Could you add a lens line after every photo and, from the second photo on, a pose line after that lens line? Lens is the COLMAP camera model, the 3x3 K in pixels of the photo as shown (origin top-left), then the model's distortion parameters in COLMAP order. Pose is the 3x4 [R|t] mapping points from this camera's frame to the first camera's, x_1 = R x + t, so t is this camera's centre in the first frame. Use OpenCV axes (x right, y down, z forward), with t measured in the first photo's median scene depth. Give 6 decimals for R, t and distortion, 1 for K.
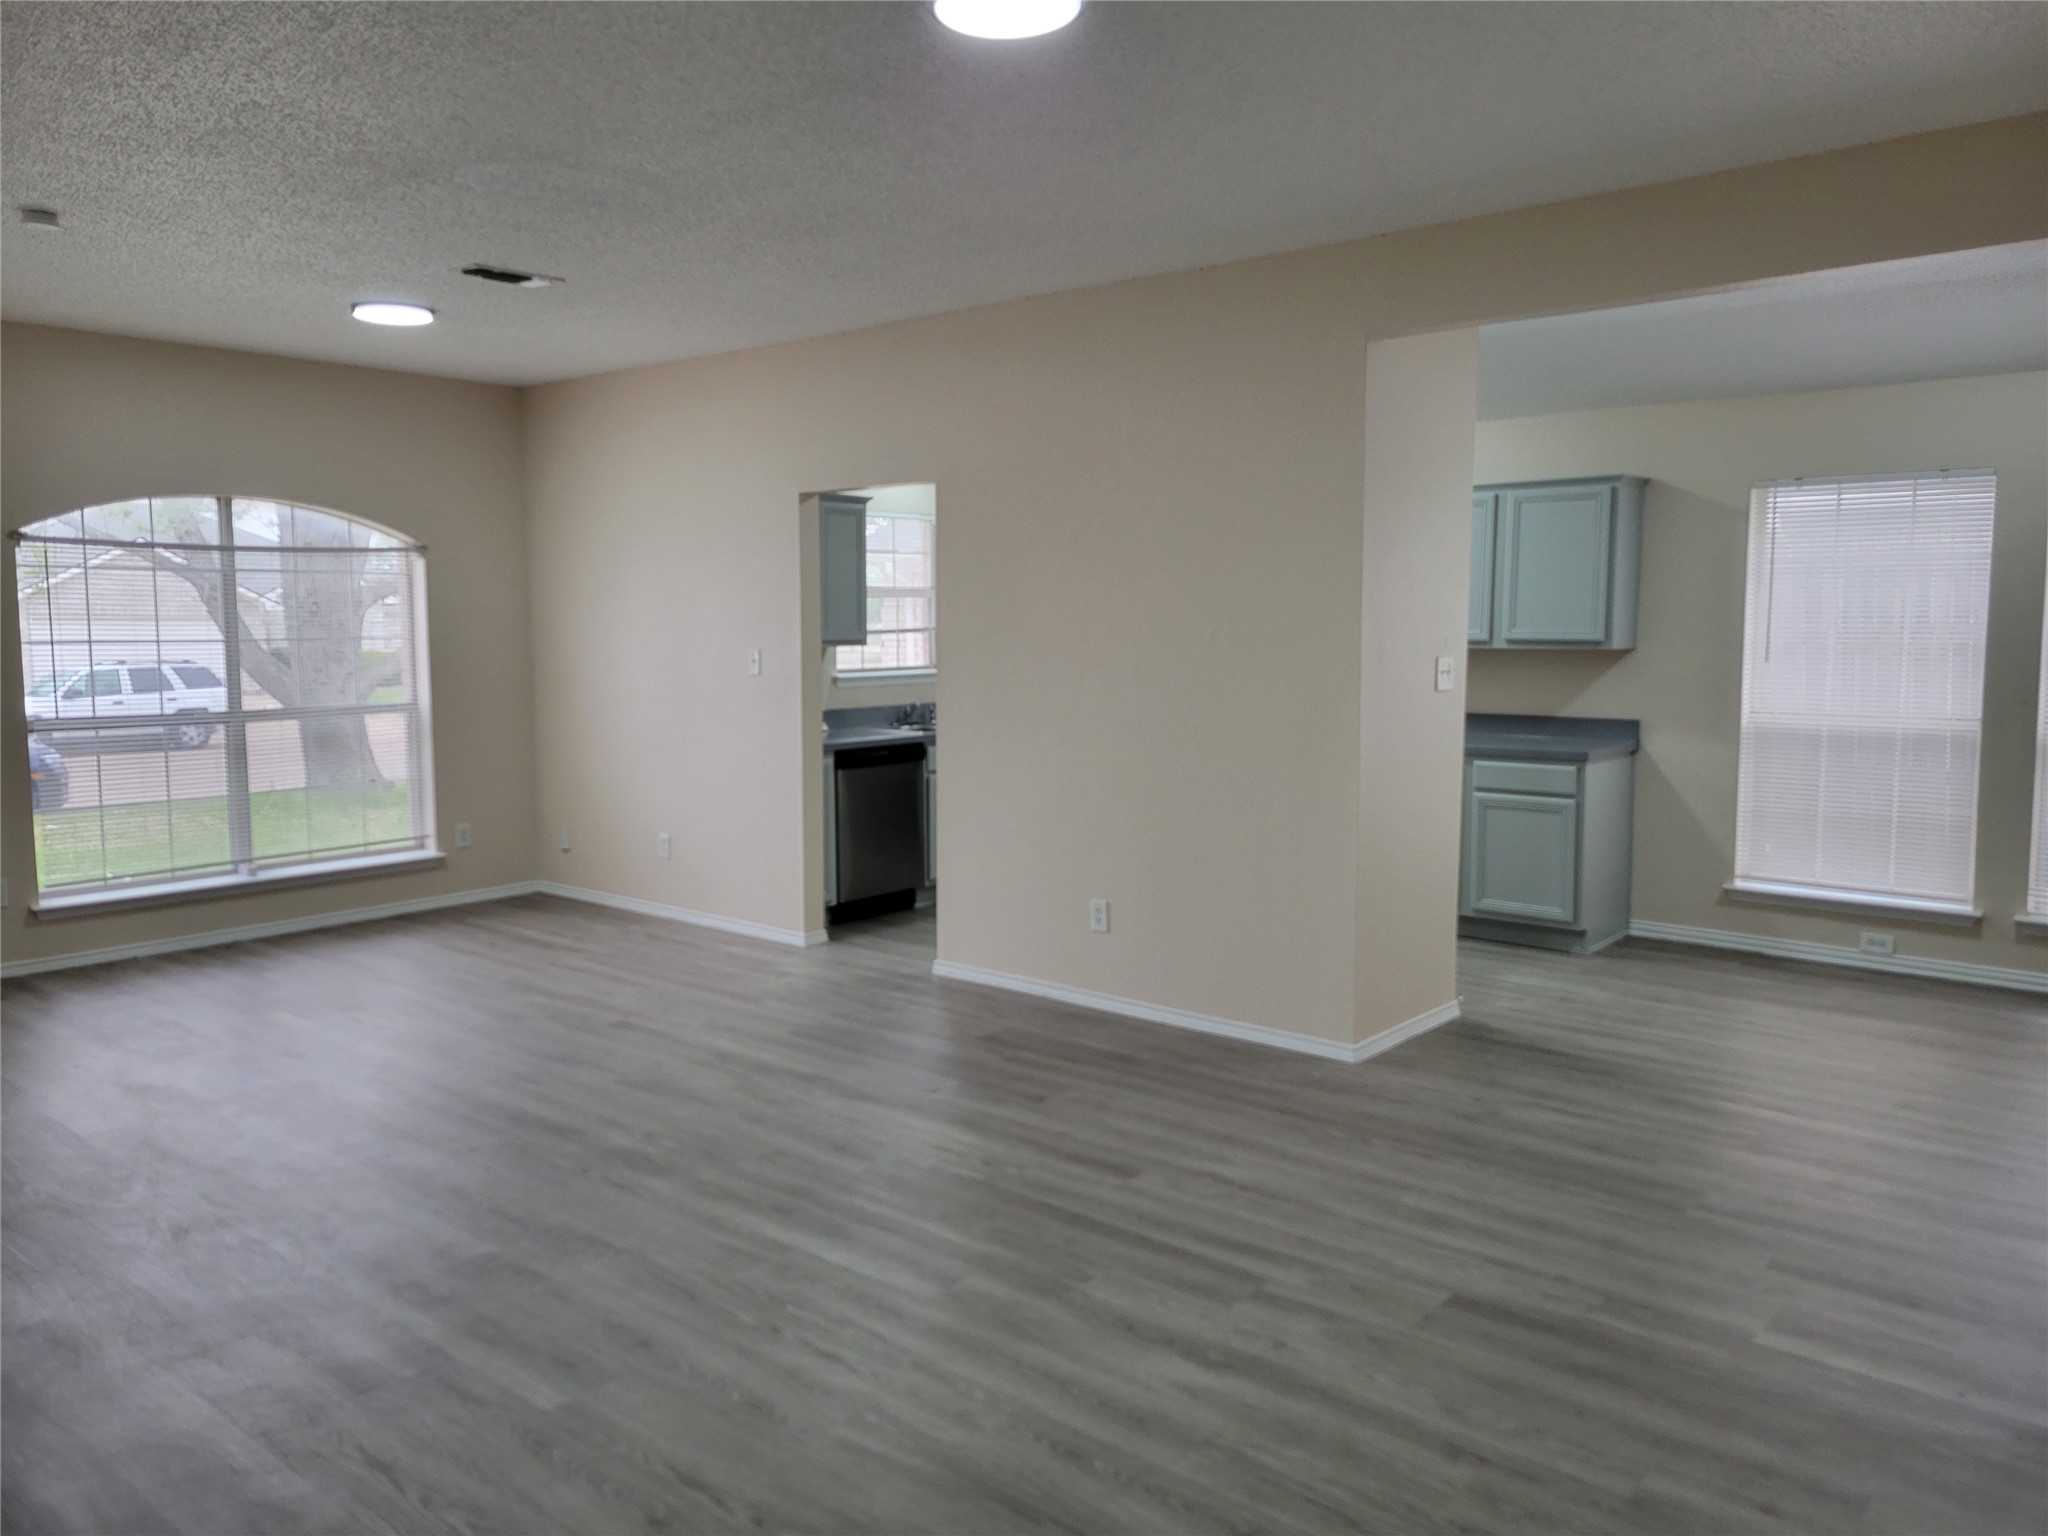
lens RADIAL K [[1536.1, 0, 1004.9], [0, 1536.1, 777.7], [0, 0, 1]] dist [0.032439, 0.000754]
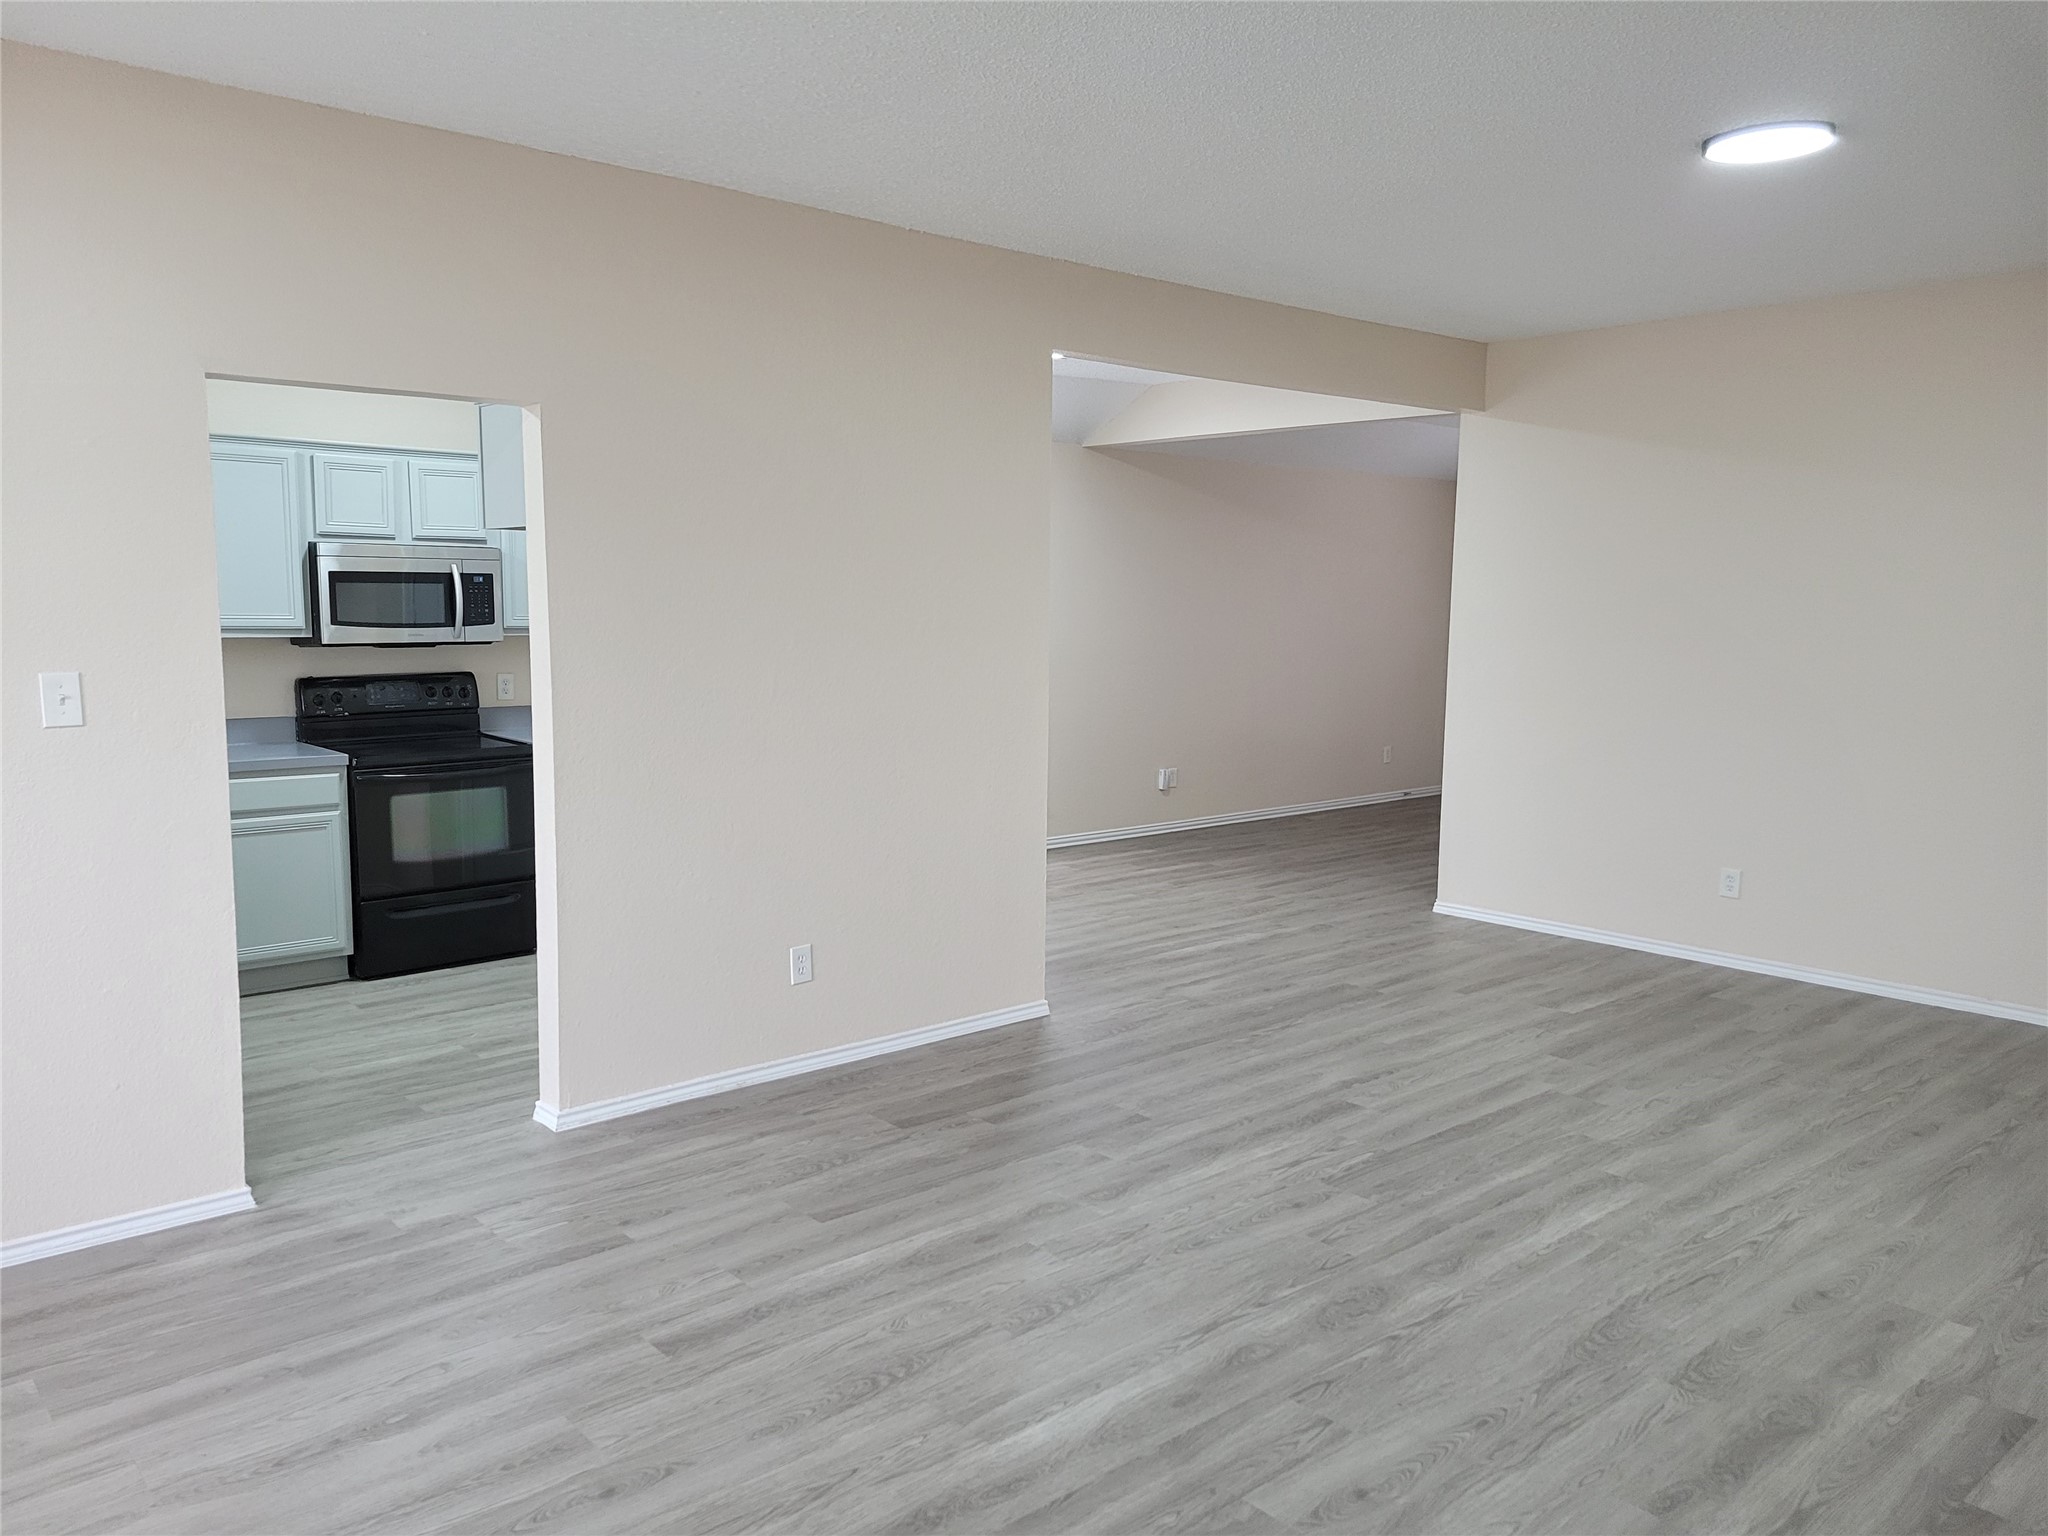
lens RADIAL K [[1536.1, 0, 1007.7], [0, 1536.1, 751.2], [0, 0, 1]] dist [0.032439, 0.000754]
pose [[0.139628, -0.108301, 0.984264, -1.130209], [0.096583, 0.990751, 0.095314, -0.145840], [-0.985483, 0.081754, 0.148796, 1.142979]]
